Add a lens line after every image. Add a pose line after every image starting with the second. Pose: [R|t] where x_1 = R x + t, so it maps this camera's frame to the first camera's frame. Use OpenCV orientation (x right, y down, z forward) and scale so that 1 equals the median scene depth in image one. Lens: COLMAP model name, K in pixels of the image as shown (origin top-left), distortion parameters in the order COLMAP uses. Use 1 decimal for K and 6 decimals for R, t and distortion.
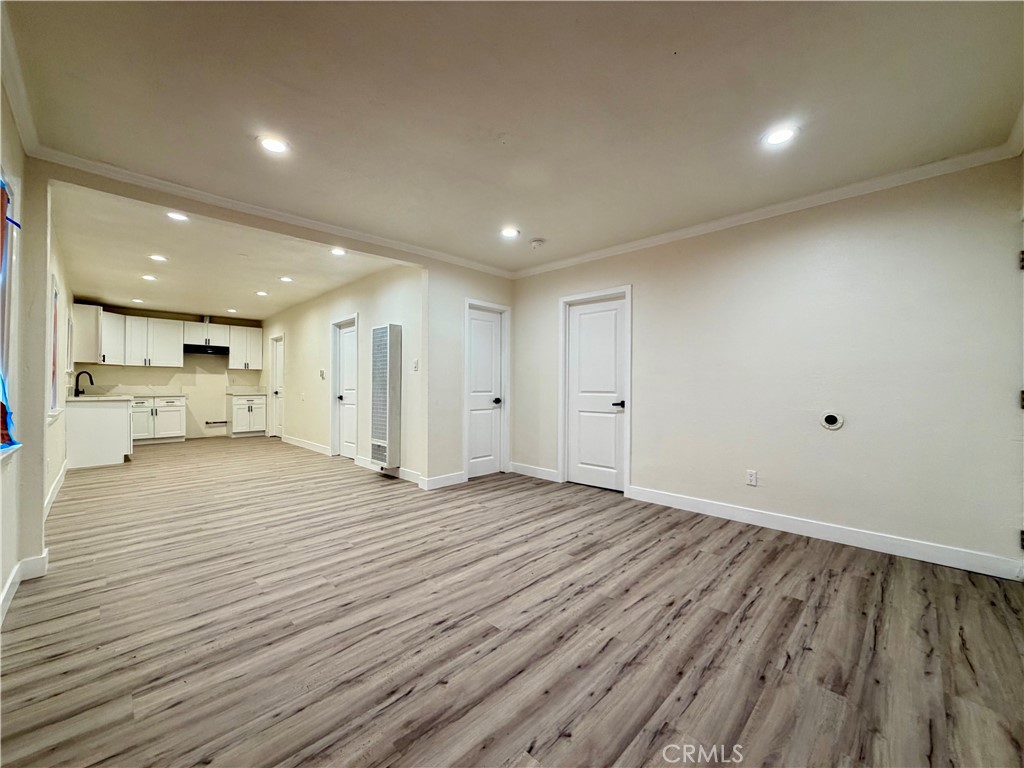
lens RADIAL K [[408.5, 0, 506.4], [0, 408.5, 383.9], [0, 0, 1]] dist [-0.001263, 0.000217]
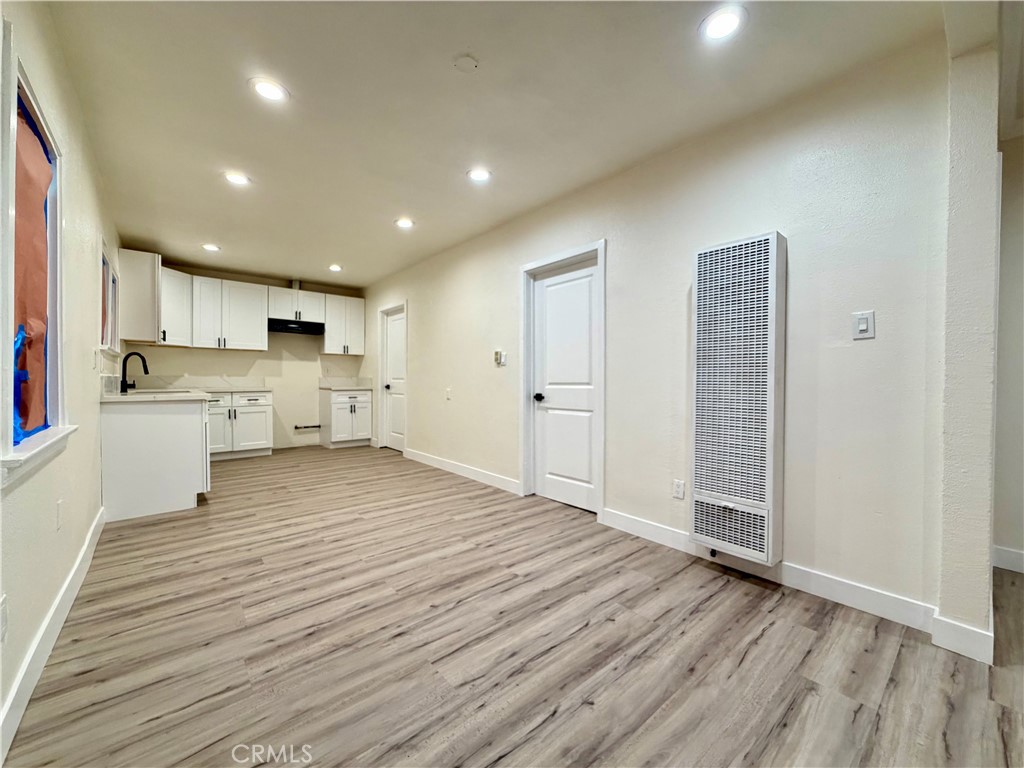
lens RADIAL K [[408.5, 0, 506.2], [0, 408.5, 383.9], [0, 0, 1]] dist [-0.001263, 0.000217]
pose [[0.996464, 0.004910, -0.083877, -0.304210], [-0.003436, 0.999837, 0.017702, 0.003328], [0.083950, -0.017351, 0.996319, 0.310671]]
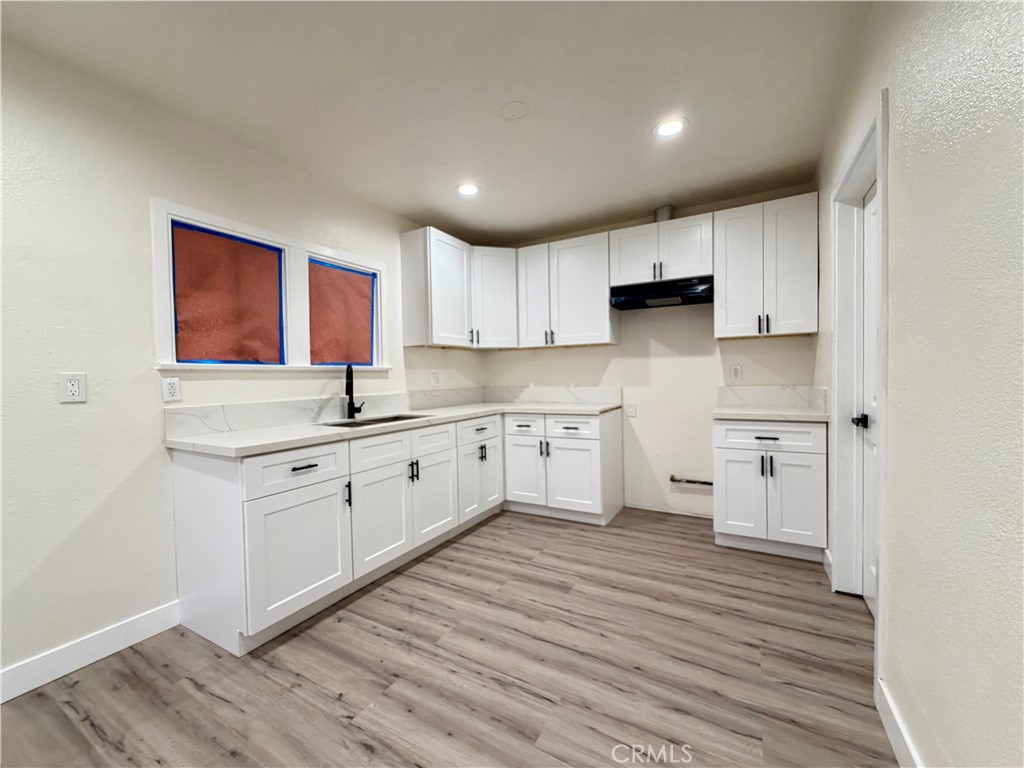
lens RADIAL K [[408.5, 0, 510.0], [0, 408.5, 384.2], [0, 0, 1]] dist [-0.001263, 0.000217]
pose [[0.254422, 0.015188, -0.966974, -0.398413], [0.026462, 0.999393, 0.022660, -0.010512], [0.966731, -0.031353, 0.253866, 0.764783]]
